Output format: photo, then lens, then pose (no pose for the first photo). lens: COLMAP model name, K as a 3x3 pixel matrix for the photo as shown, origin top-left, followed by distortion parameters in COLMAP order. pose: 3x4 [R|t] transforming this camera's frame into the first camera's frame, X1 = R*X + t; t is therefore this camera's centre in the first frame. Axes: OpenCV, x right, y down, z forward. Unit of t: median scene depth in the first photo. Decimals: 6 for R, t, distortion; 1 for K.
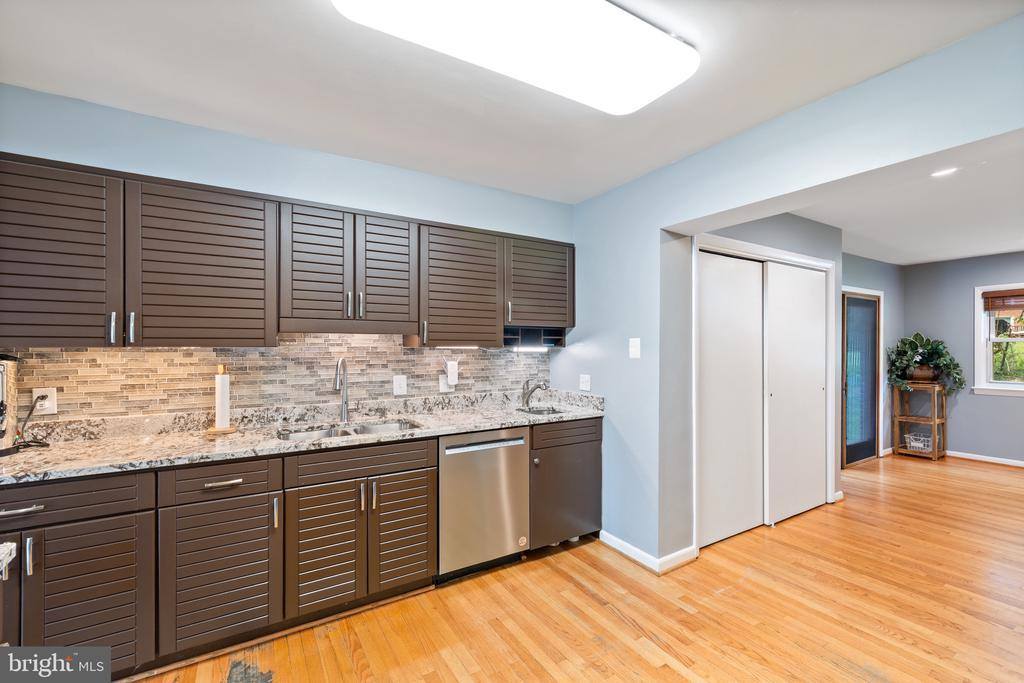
lens RADIAL K [[435.4, 0, 511.9], [0, 435.4, 345.7], [0, 0, 1]] dist [0.002723, -0.000240]
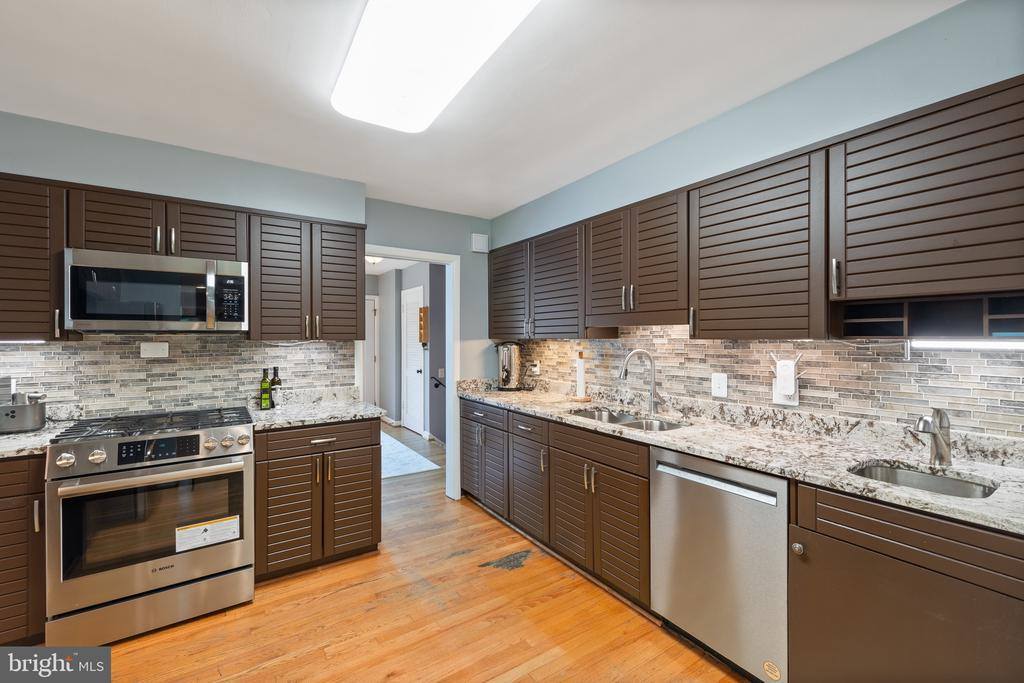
lens RADIAL K [[435.4, 0, 515.6], [0, 435.4, 338.2], [0, 0, 1]] dist [0.002723, -0.000240]
pose [[0.035627, 0.000995, -0.999365, 0.565262], [0.005224, 0.999986, 0.001181, -0.001072], [0.999352, -0.005262, 0.035621, 0.600303]]
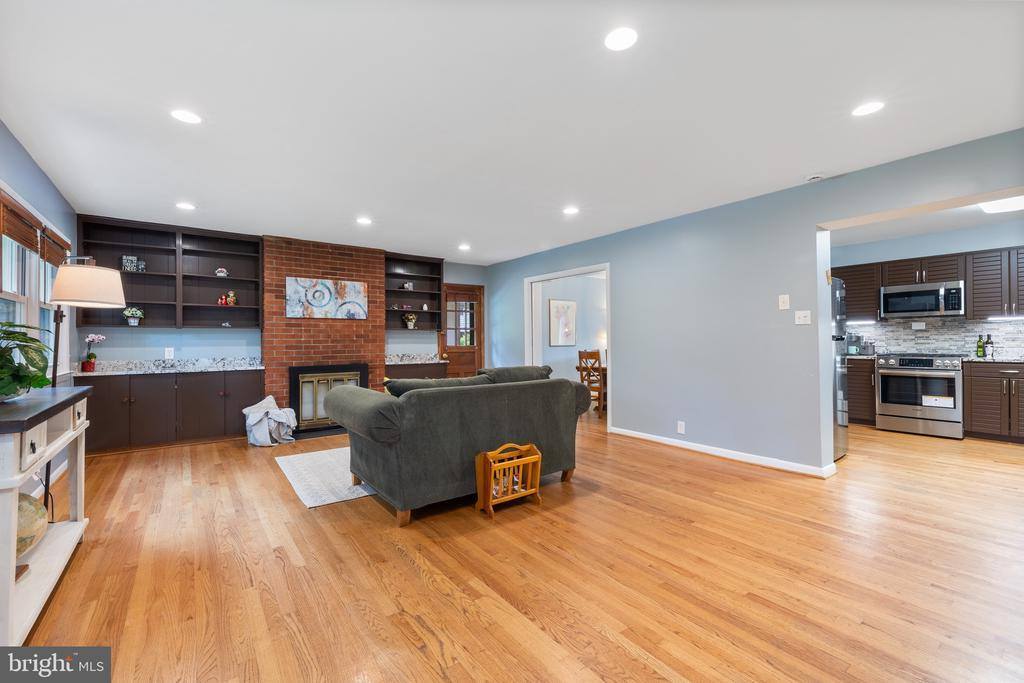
lens RADIAL K [[435.4, 0, 515.3], [0, 435.4, 338.2], [0, 0, 1]] dist [0.002723, -0.000240]
pose [[-0.994719, 0.004911, -0.102518, 1.176799], [0.005787, 0.999949, -0.008252, 0.045986], [0.102472, -0.008801, -0.994697, 1.196583]]
